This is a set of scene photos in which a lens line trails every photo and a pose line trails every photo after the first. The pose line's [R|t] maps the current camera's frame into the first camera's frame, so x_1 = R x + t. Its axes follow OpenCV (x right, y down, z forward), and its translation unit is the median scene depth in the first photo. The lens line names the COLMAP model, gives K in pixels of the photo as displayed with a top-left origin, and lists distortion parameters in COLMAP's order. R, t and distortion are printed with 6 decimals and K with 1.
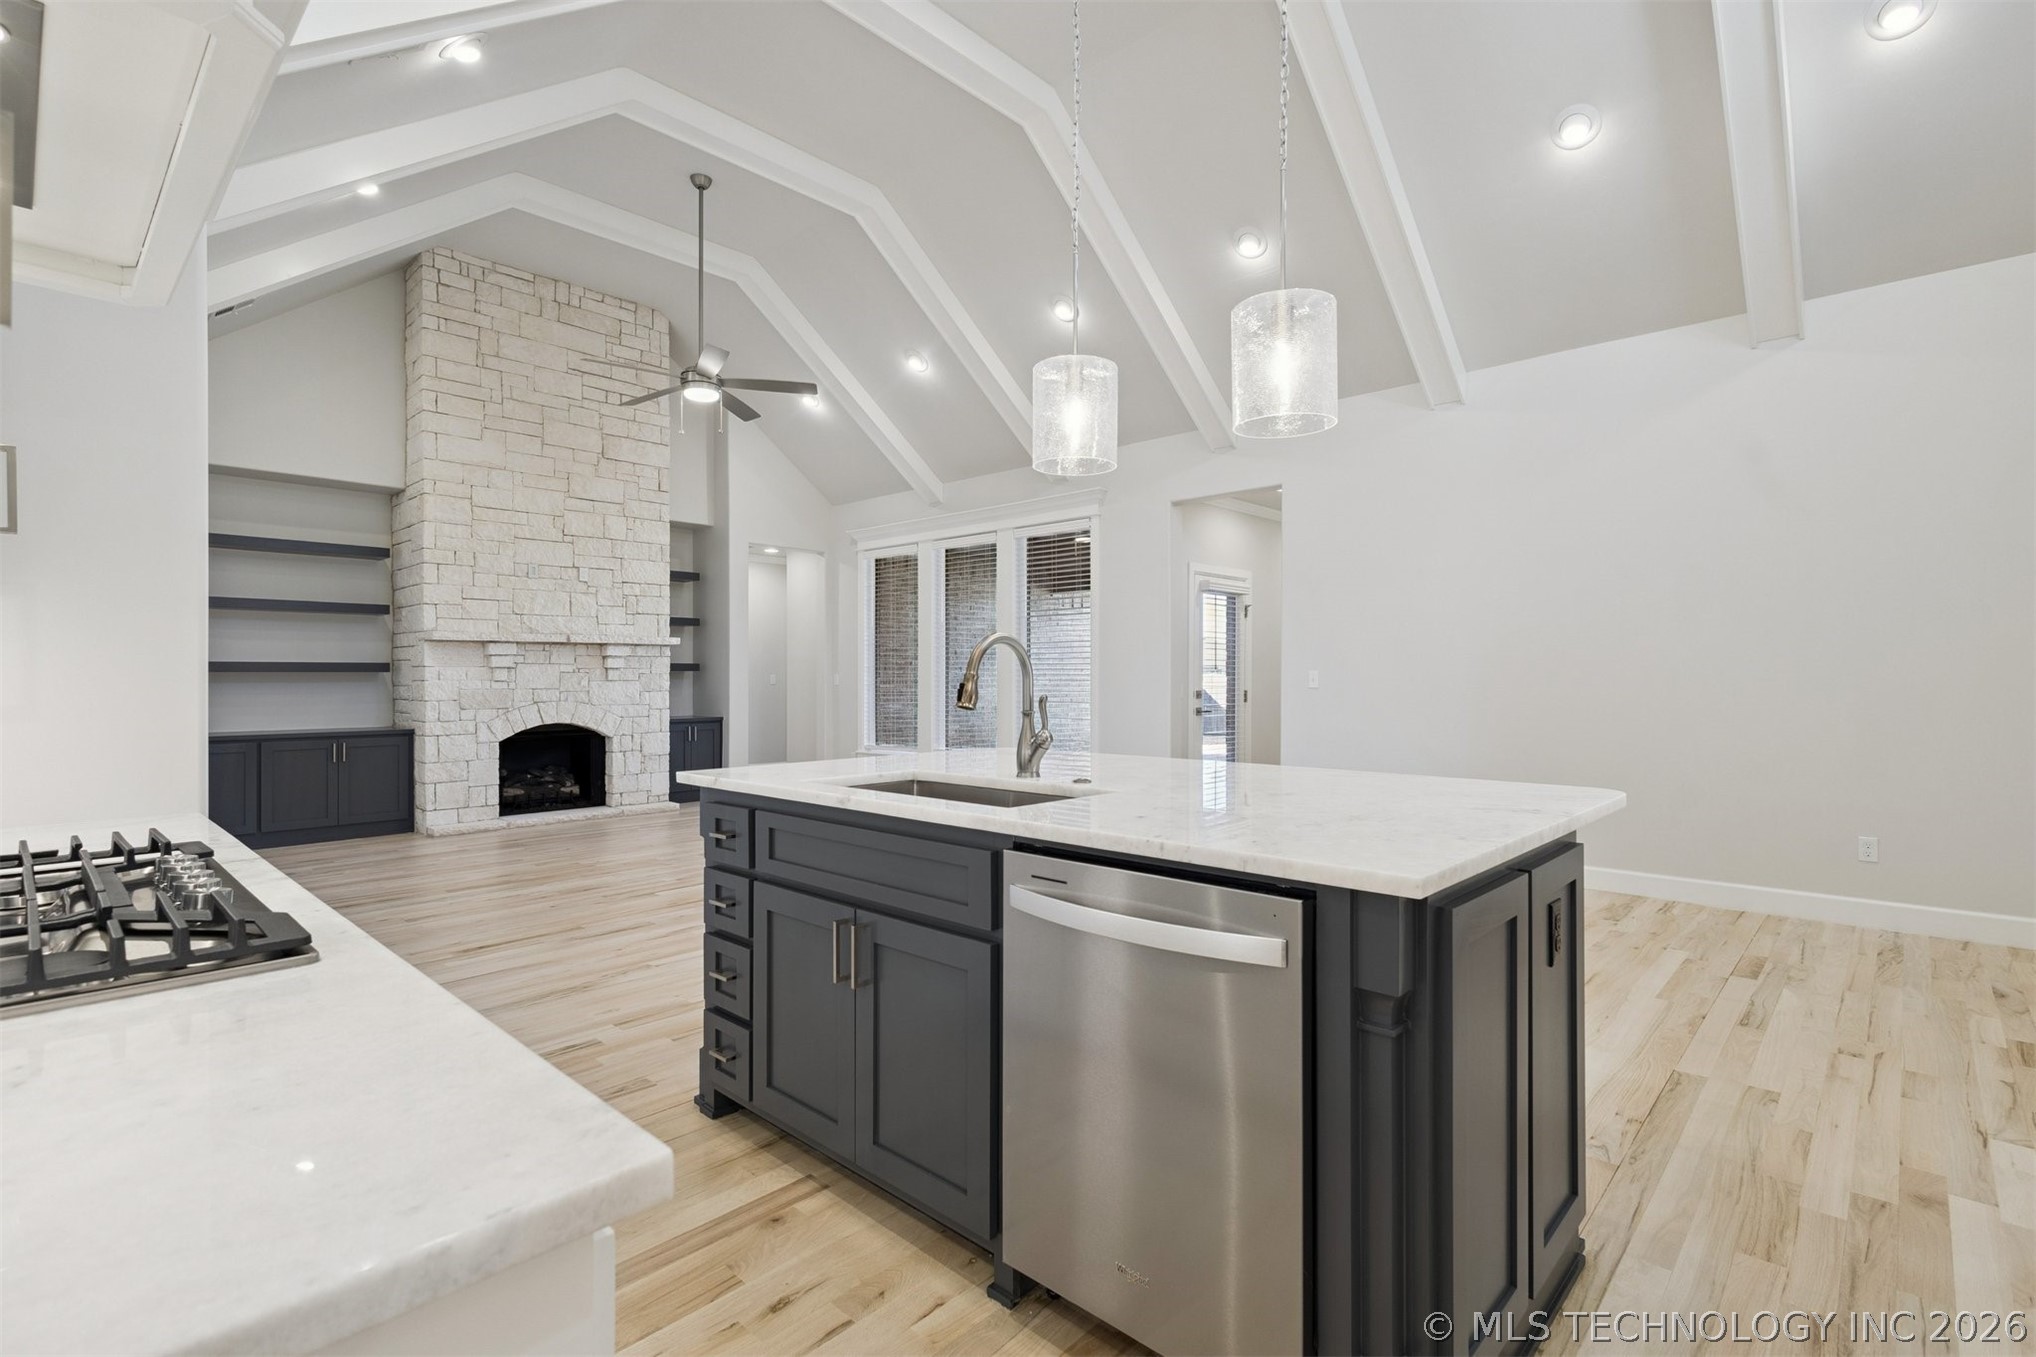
lens RADIAL K [[939.2, 0, 1019.5], [0, 939.2, 681.9], [0, 0, 1]] dist [0.004683, -0.000663]
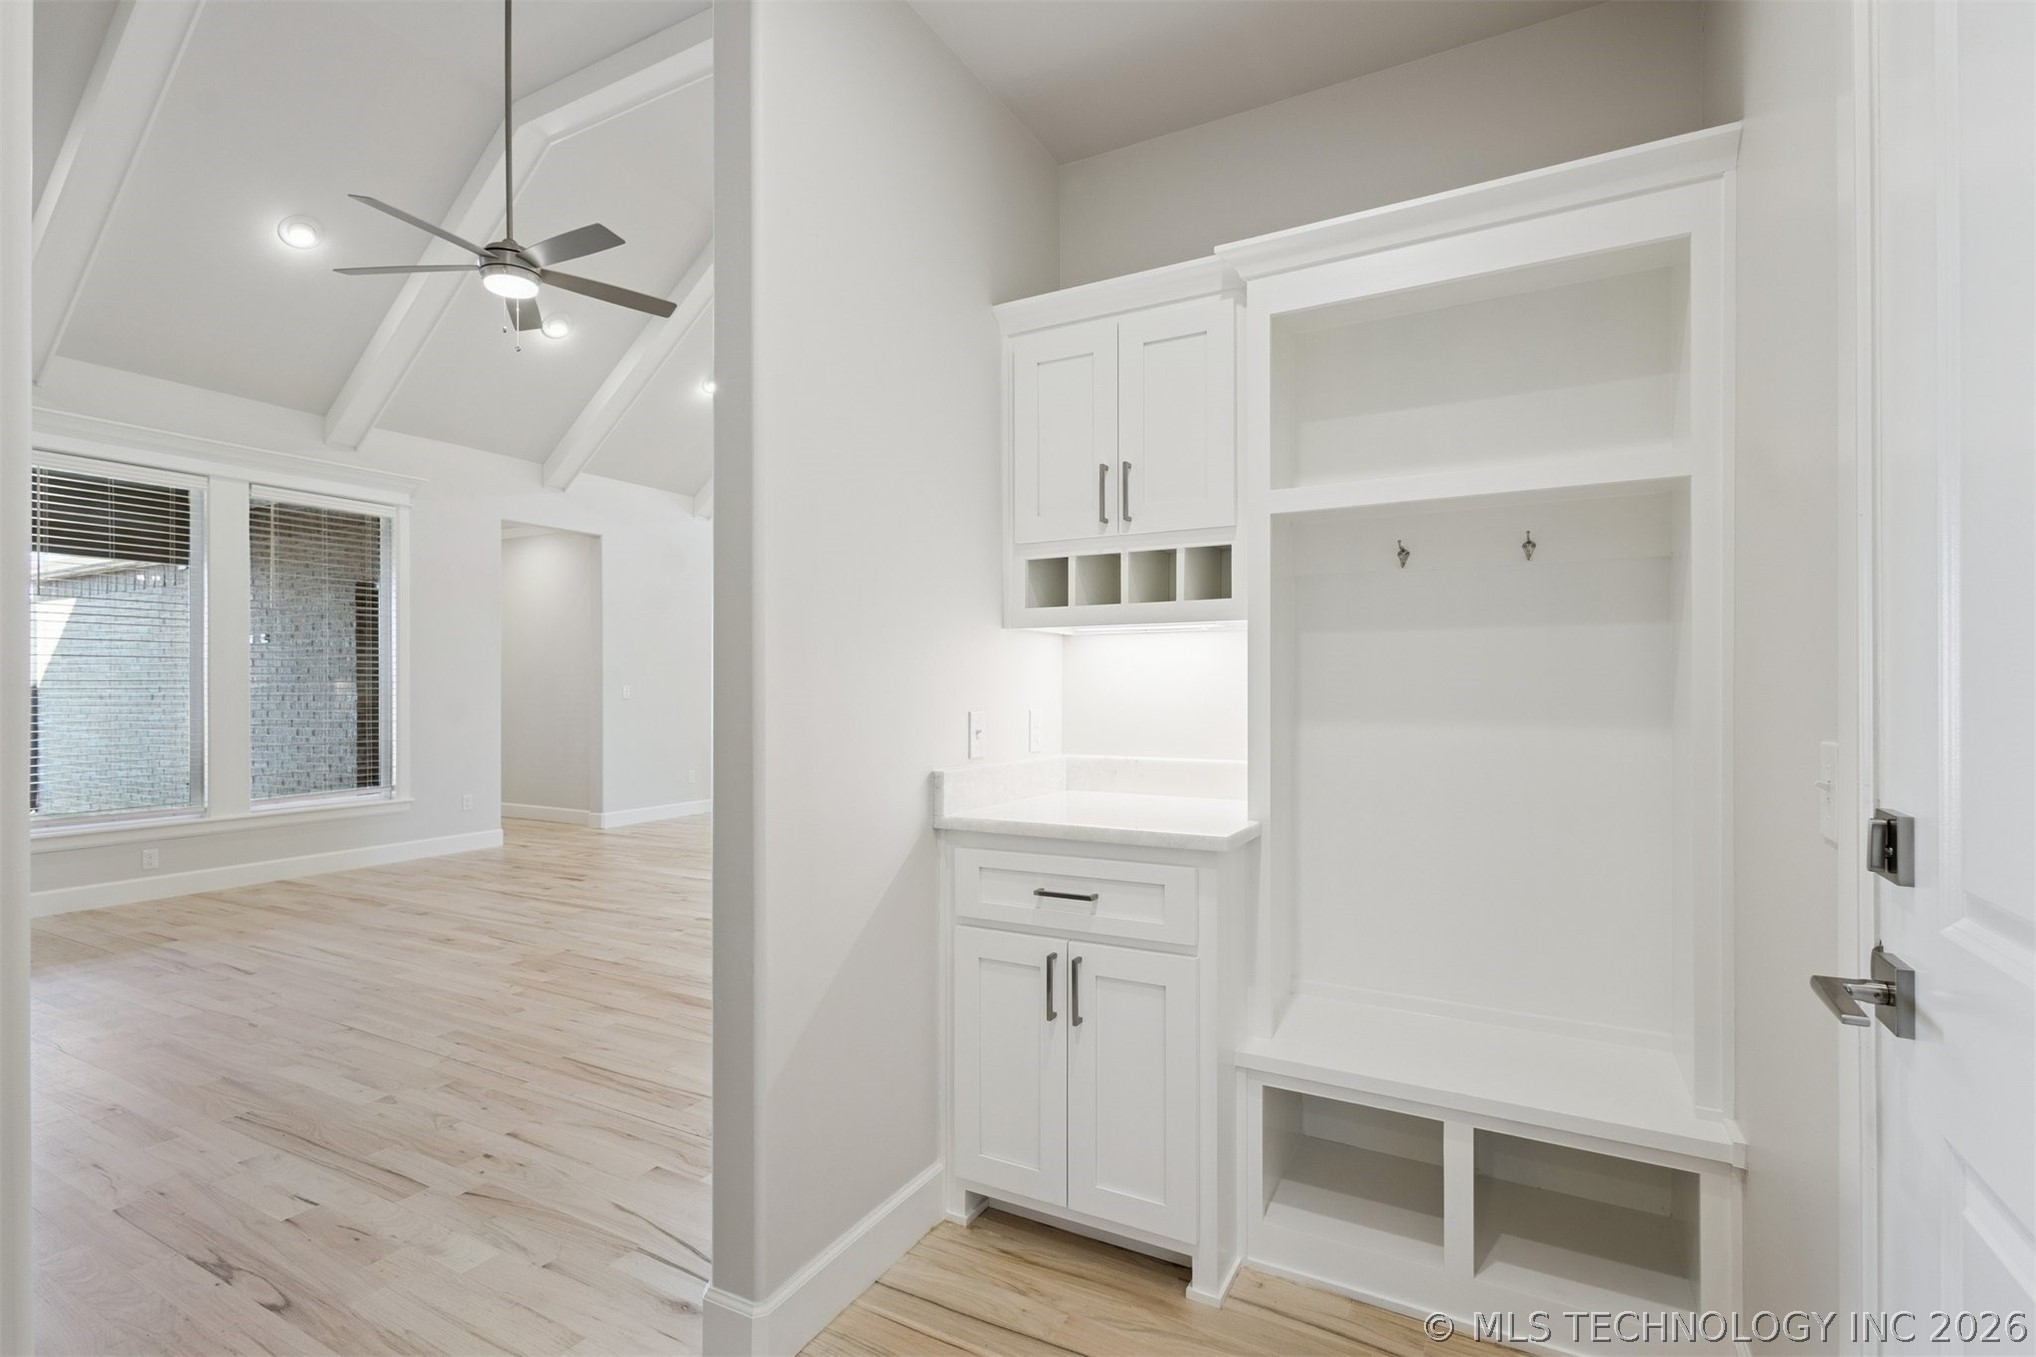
lens RADIAL K [[939.2, 0, 1013.4], [0, 939.2, 684.1], [0, 0, 1]] dist [0.004683, -0.000663]
pose [[-0.249256, 0.004078, 0.968429, -0.931550], [0.007120, 0.999972, -0.002378, -0.005400], [-0.968411, 0.006303, -0.249278, 0.681673]]
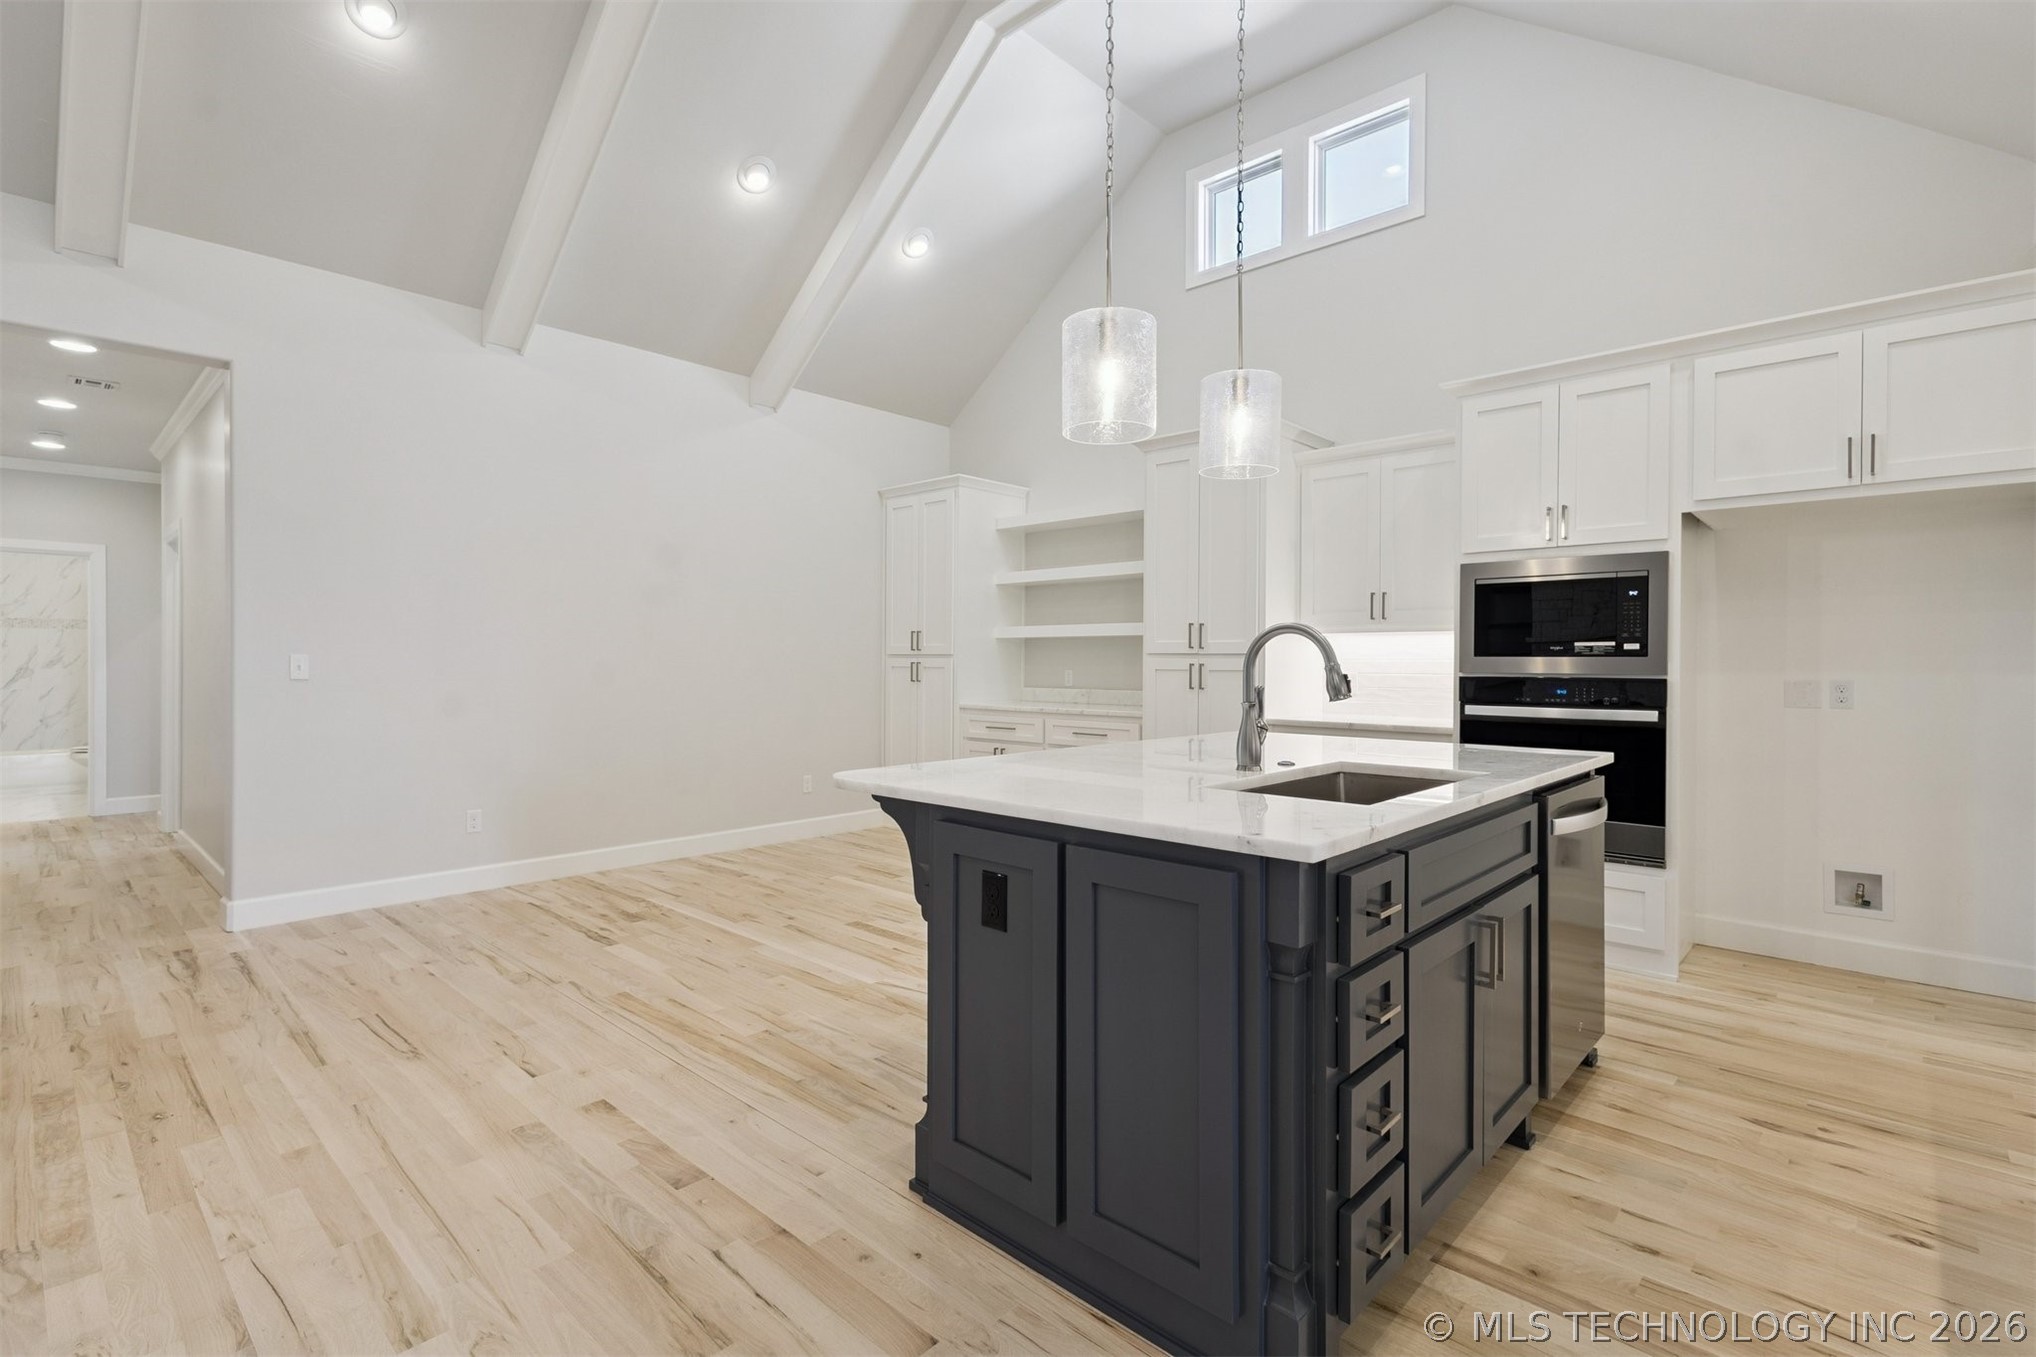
lens RADIAL K [[939.2, 0, 1009.5], [0, 939.2, 659.3], [0, 0, 1]] dist [0.004683, -0.000663]
pose [[0.007405, 0.000760, 0.999972, -0.318588], [0.002166, 0.999997, -0.000776, -0.004564], [-0.999970, 0.002172, 0.007403, 0.408229]]
